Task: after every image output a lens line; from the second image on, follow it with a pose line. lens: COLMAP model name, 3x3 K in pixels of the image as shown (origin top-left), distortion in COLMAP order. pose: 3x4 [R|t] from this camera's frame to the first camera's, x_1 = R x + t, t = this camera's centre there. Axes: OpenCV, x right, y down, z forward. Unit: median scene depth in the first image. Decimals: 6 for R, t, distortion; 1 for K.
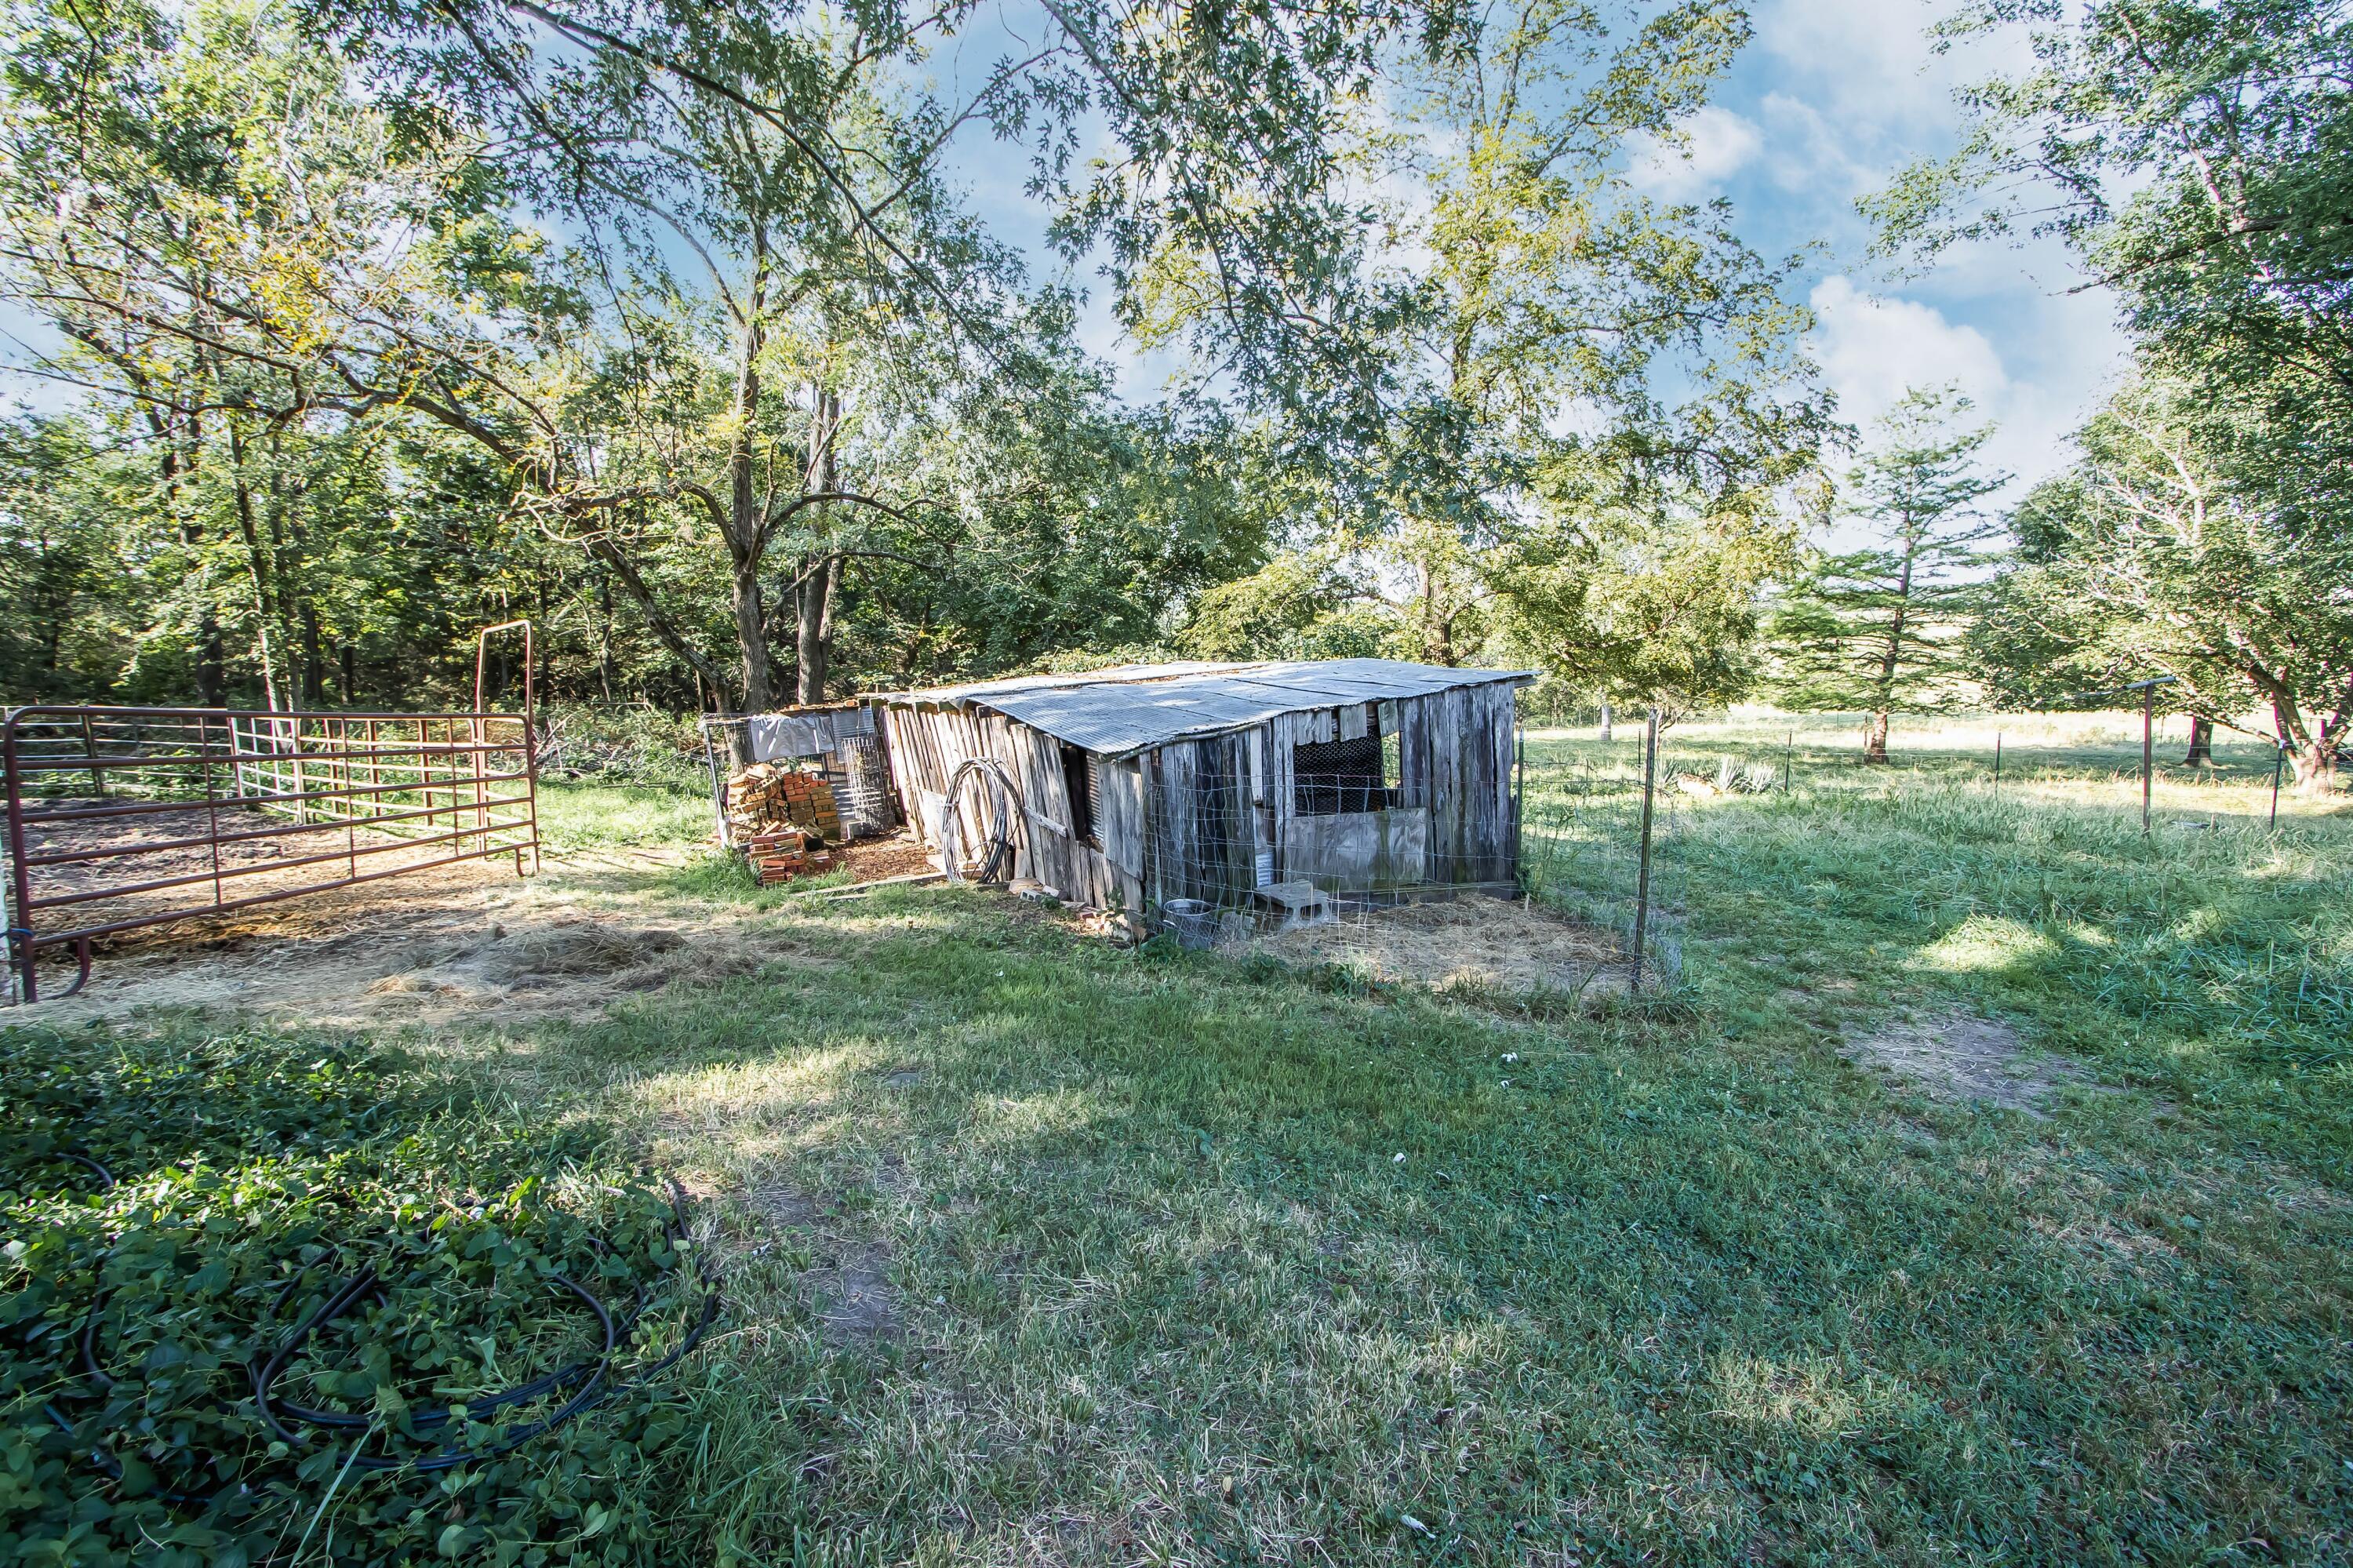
lens RADIAL K [[1092.3, 0, 1164.0], [0, 1092.3, 773.0], [0, 0, 1]] dist [-0.011723, 0.001154]
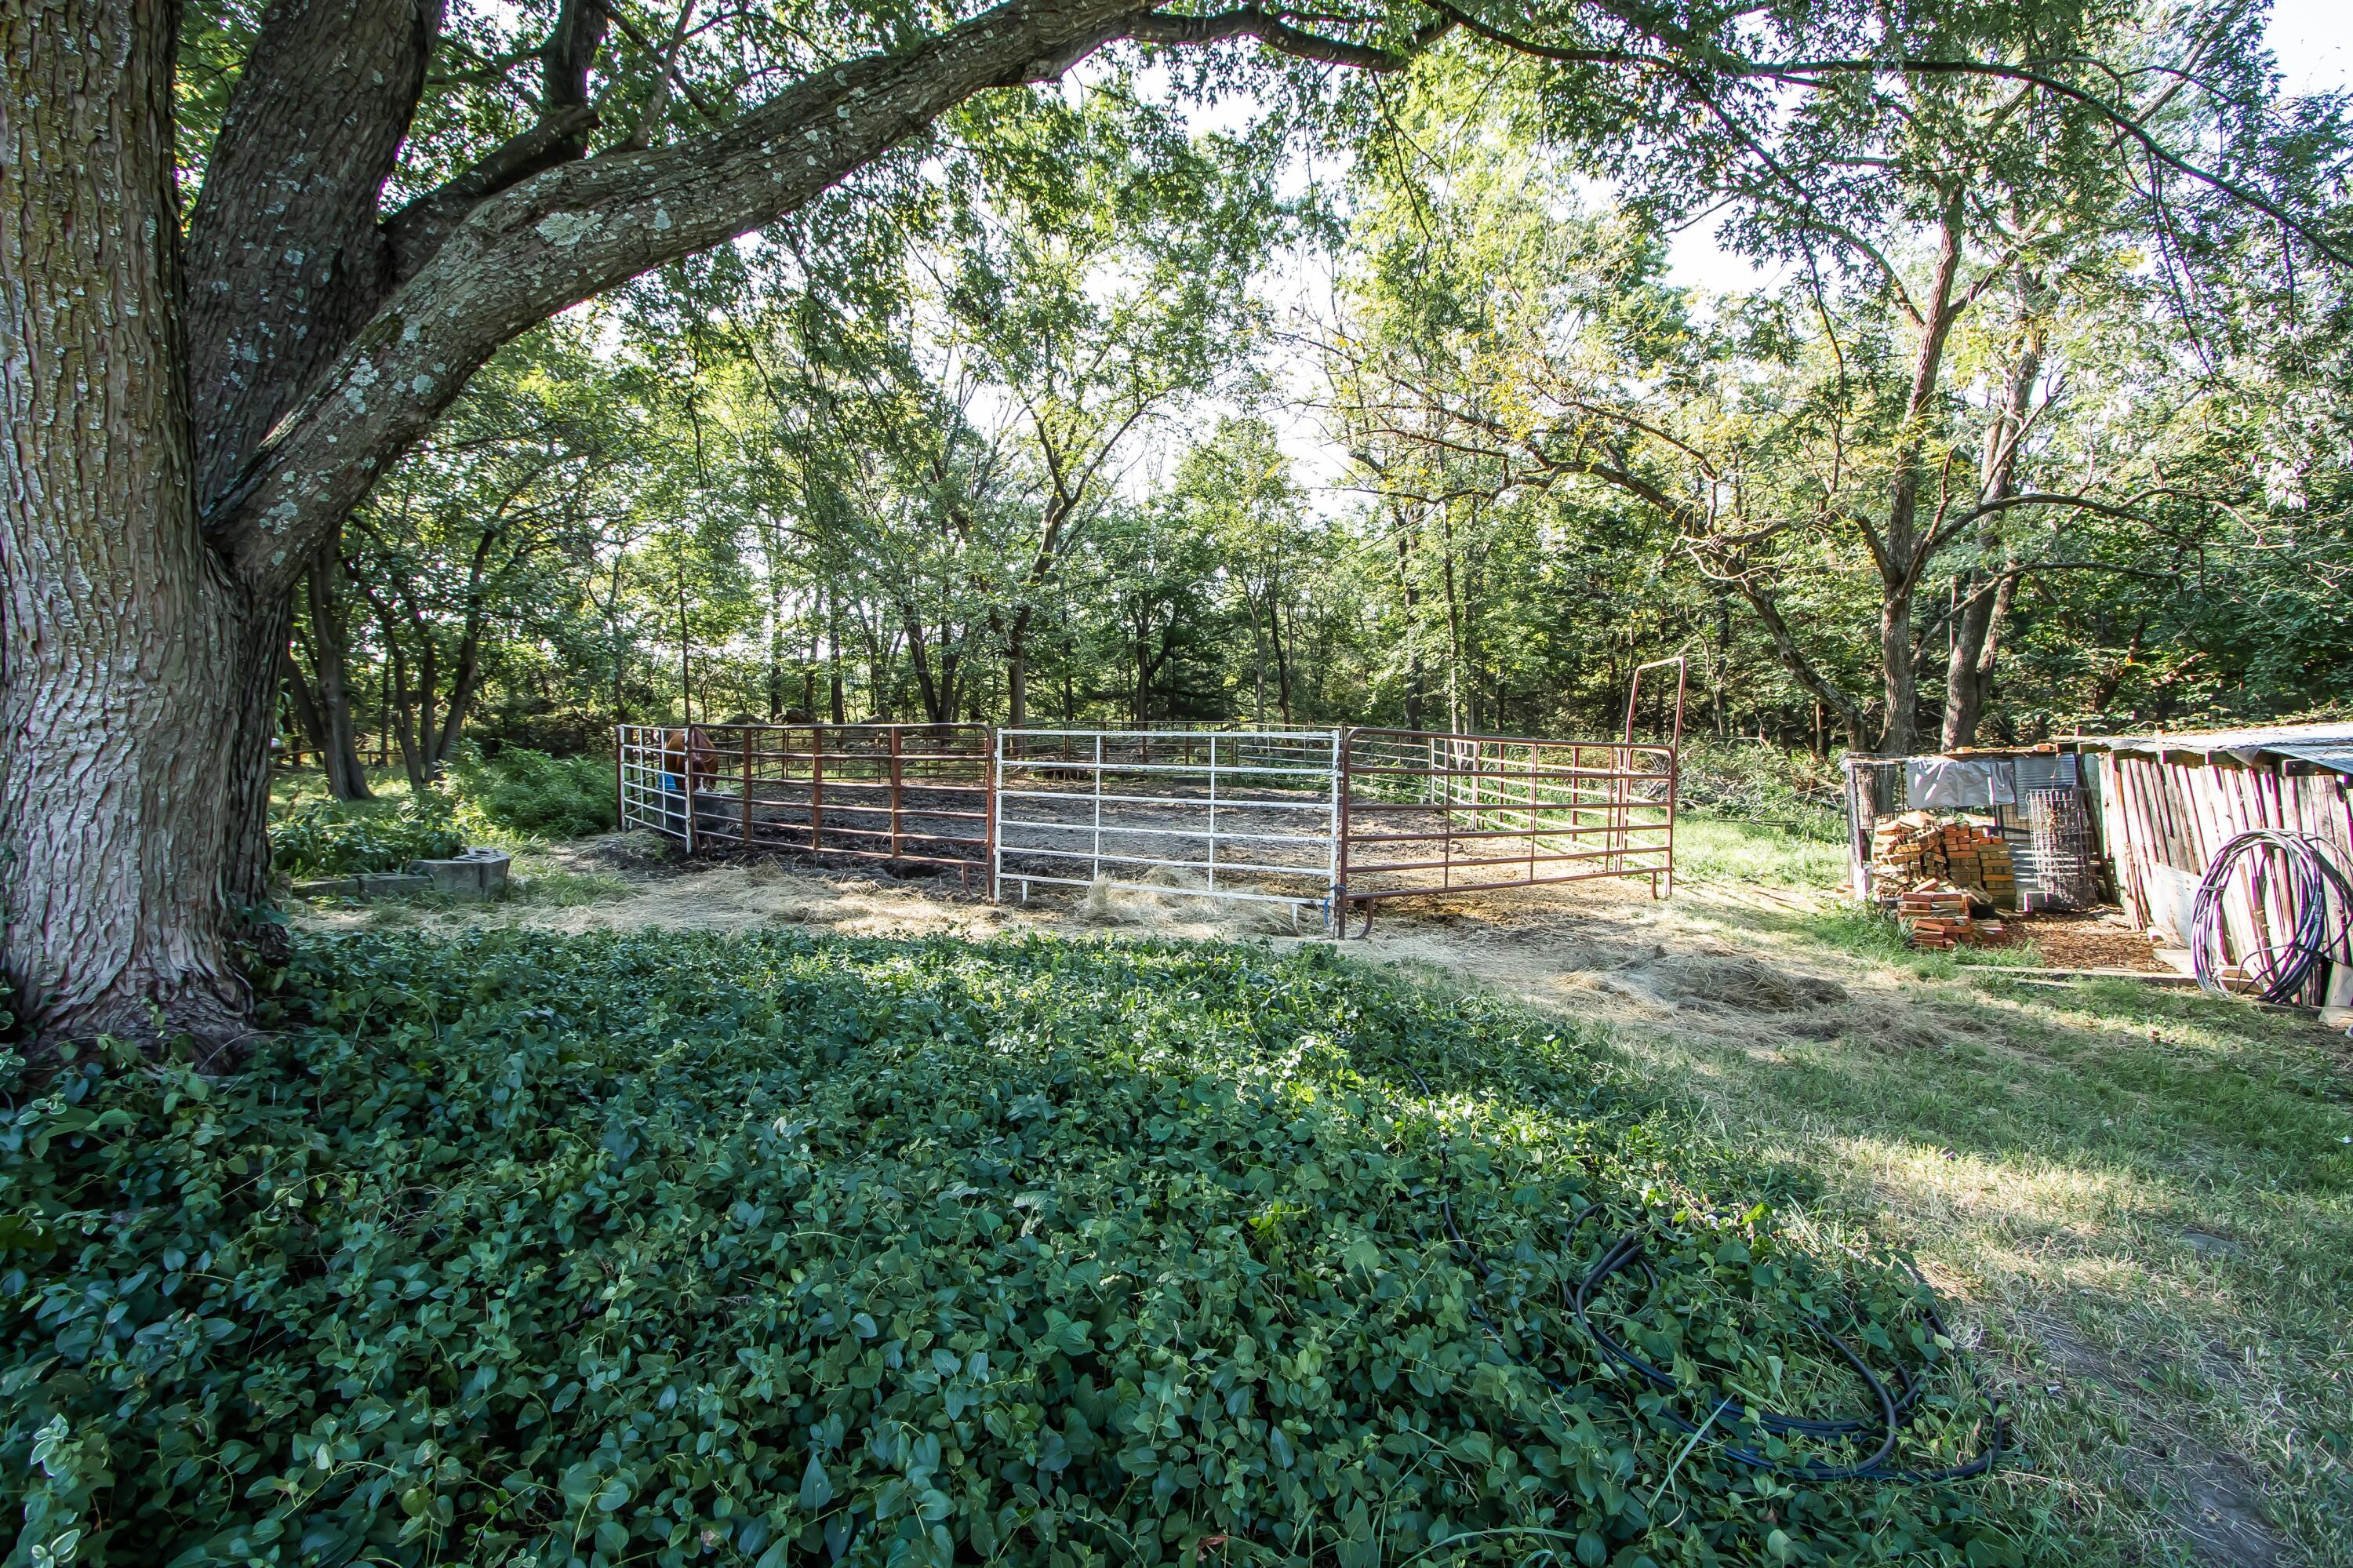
lens RADIAL K [[1092.3, 0, 1166.3], [0, 1092.3, 770.1], [0, 0, 1]] dist [-0.011723, 0.001154]
pose [[0.604090, 0.055652, -0.794971, -0.050962], [-0.082222, 0.996587, 0.007286, 0.002218], [0.792663, 0.060963, 0.606604, -0.031454]]
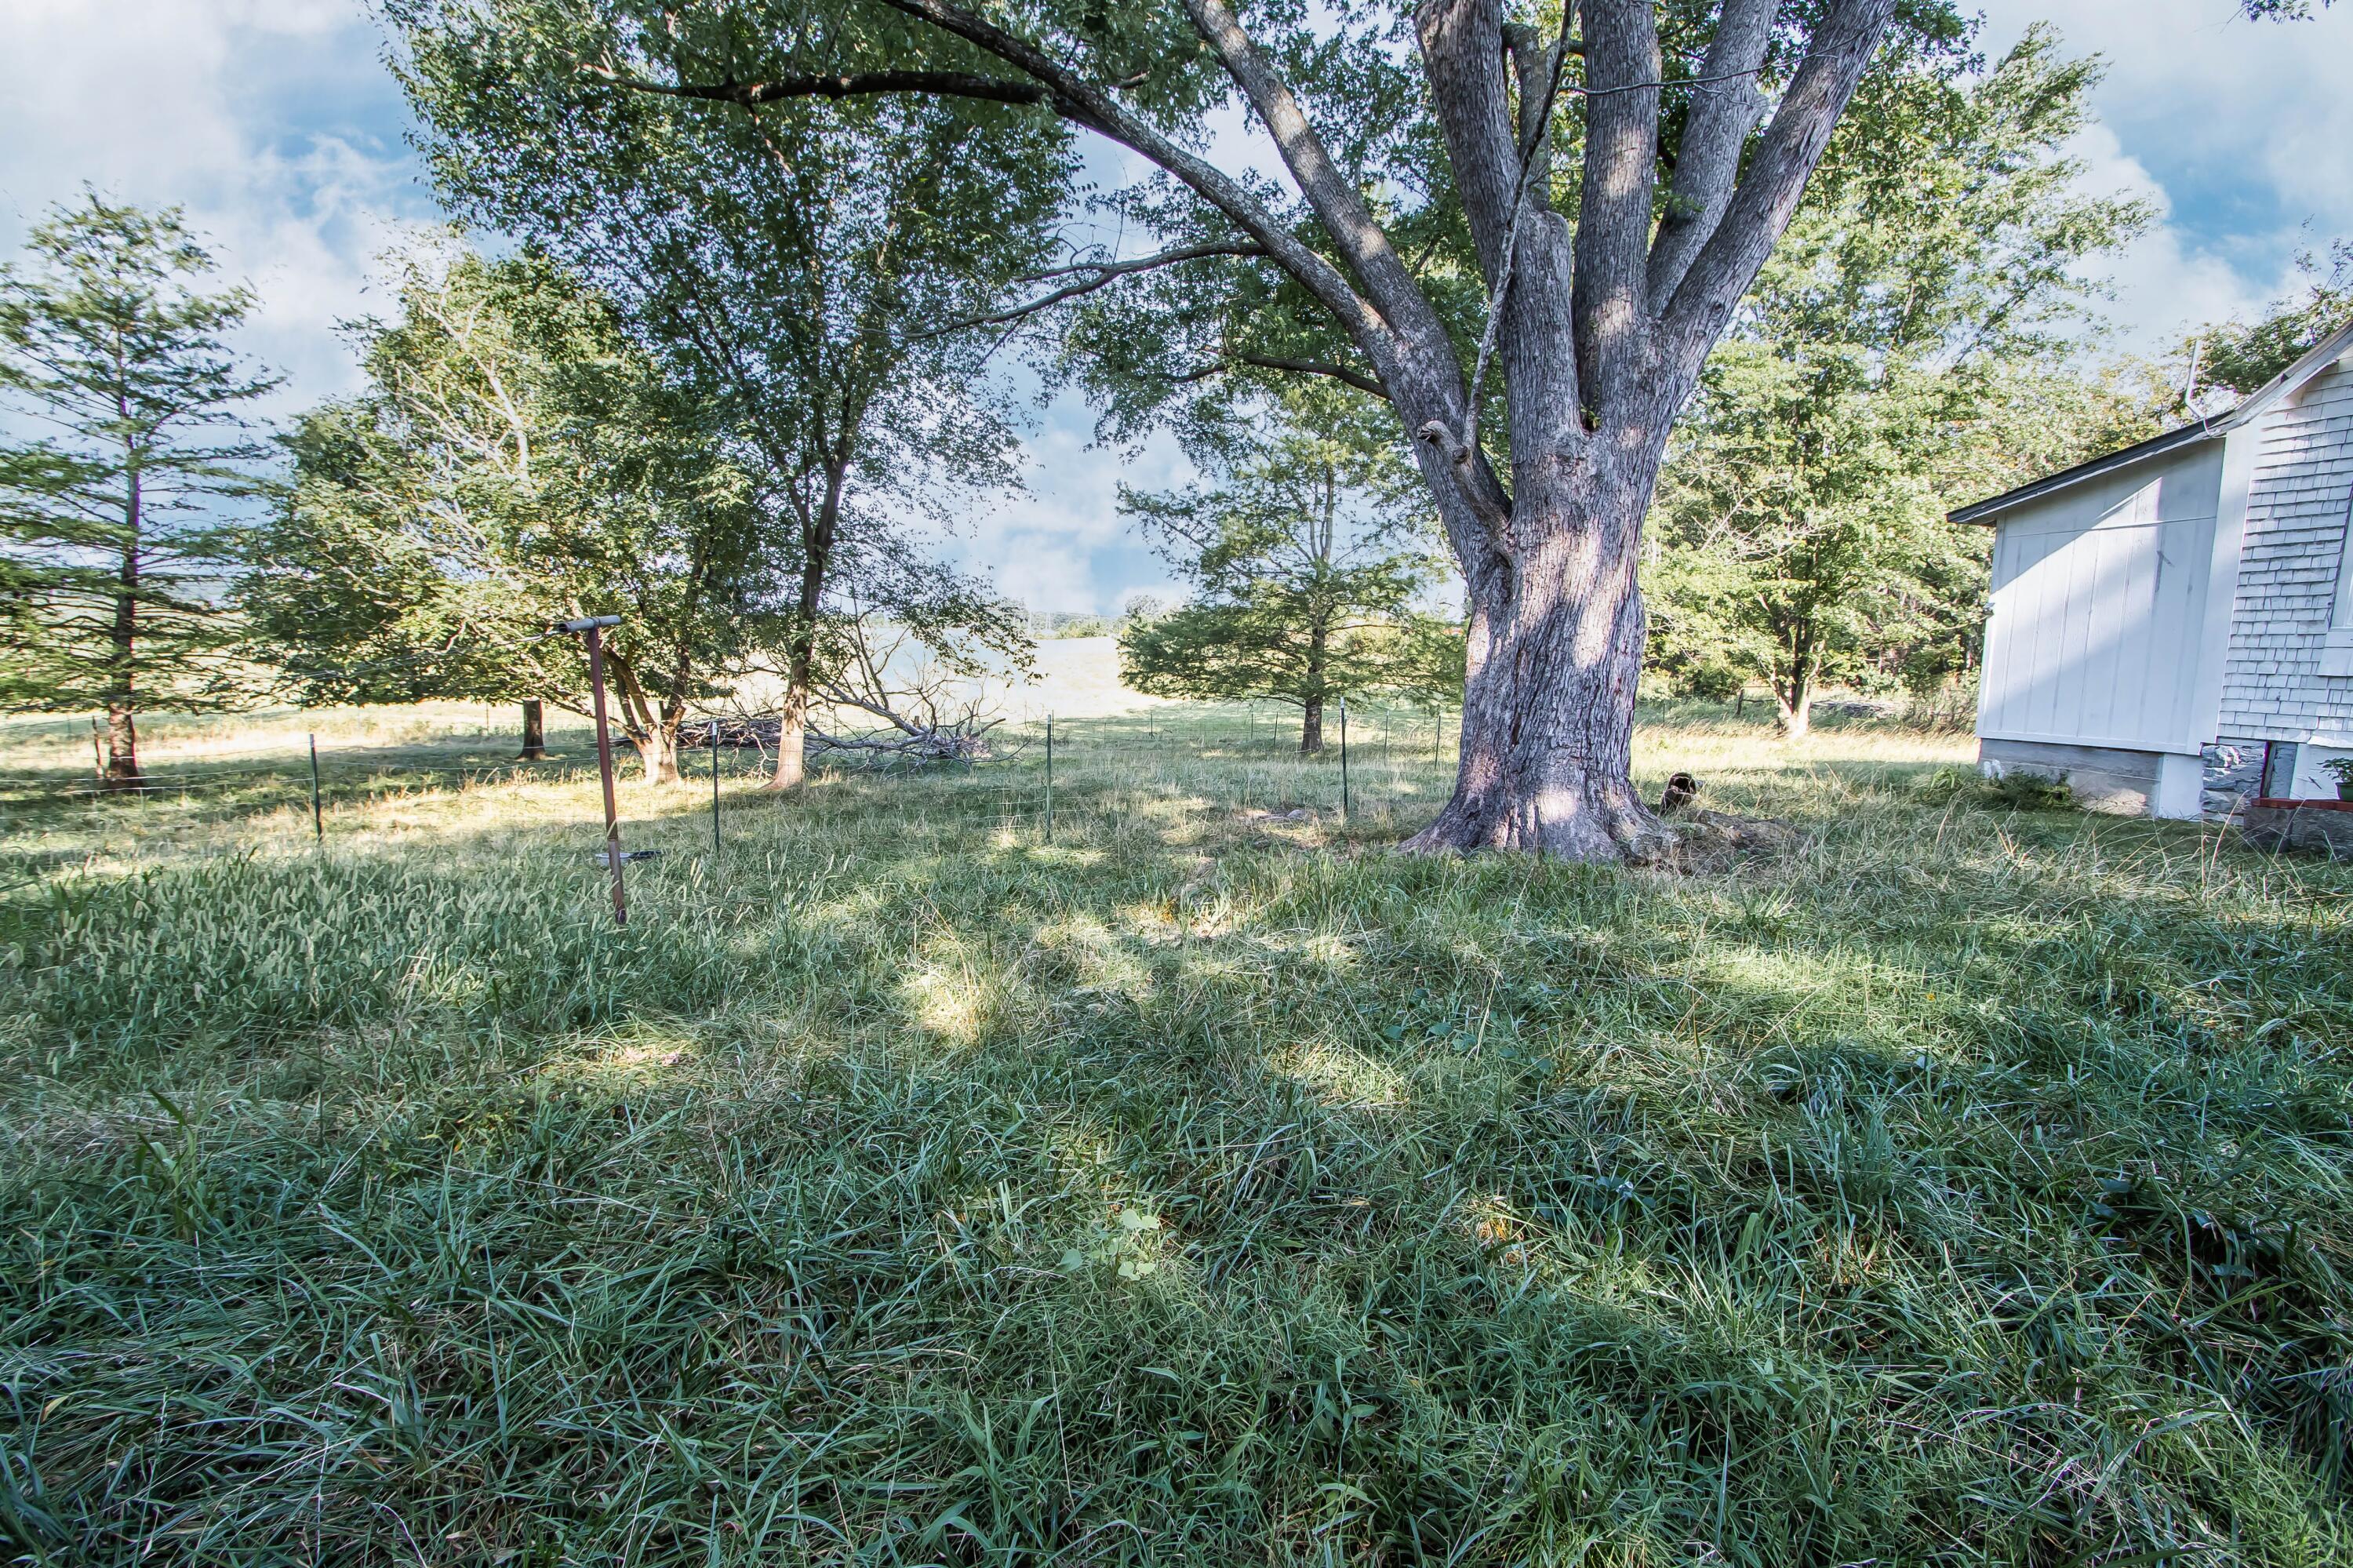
lens RADIAL K [[1092.3, 0, 1168.3], [0, 1092.3, 770.8], [0, 0, 1]] dist [-0.011723, 0.001154]
pose [[0.240462, -0.084527, 0.966971, 0.066346], [0.087271, 0.994049, 0.065192, -0.003160], [-0.966727, 0.068712, 0.246408, 0.086740]]
